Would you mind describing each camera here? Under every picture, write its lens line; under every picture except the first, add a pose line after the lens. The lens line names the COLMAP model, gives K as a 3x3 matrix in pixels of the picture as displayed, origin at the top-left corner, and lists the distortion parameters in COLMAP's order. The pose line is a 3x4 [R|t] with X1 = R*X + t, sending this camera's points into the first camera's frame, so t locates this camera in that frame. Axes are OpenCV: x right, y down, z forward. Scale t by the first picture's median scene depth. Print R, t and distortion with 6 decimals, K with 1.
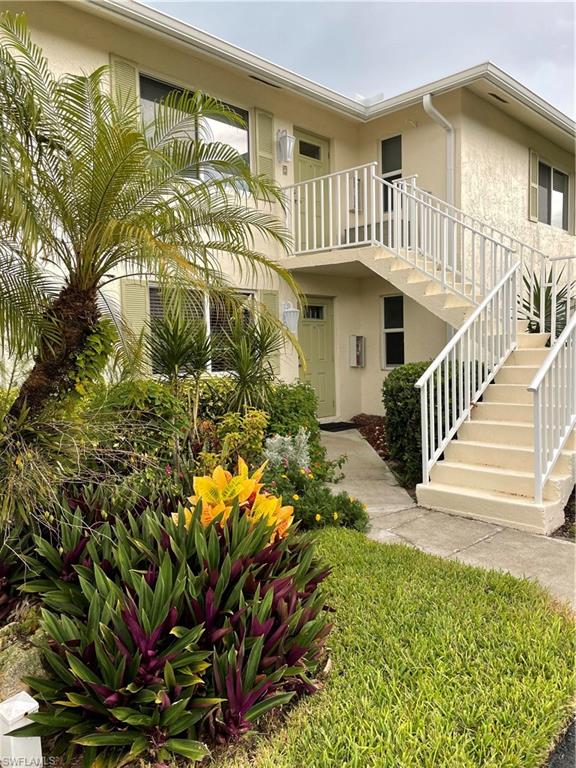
lens RADIAL K [[583.5, 0, 288.0], [0, 583.5, 384.0], [0, 0, 1]] dist [0.099676, -0.141164]
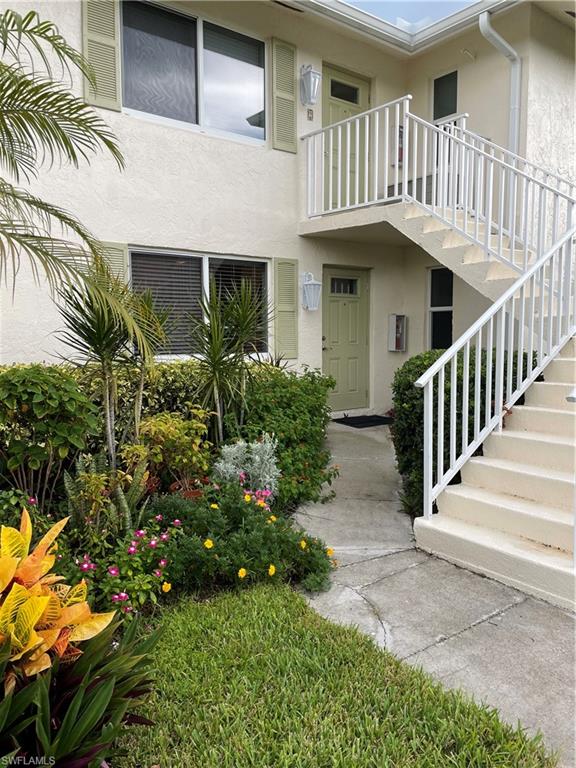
lens RADIAL K [[583.6, 0, 300.1], [0, 583.6, 382.6], [0, 0, 1]] dist [0.094407, -0.124246]
pose [[0.992522, 0.030825, -0.118108, 0.101950], [-0.026778, 0.999004, 0.035697, -0.013076], [0.119091, -0.032268, 0.992359, 0.168121]]
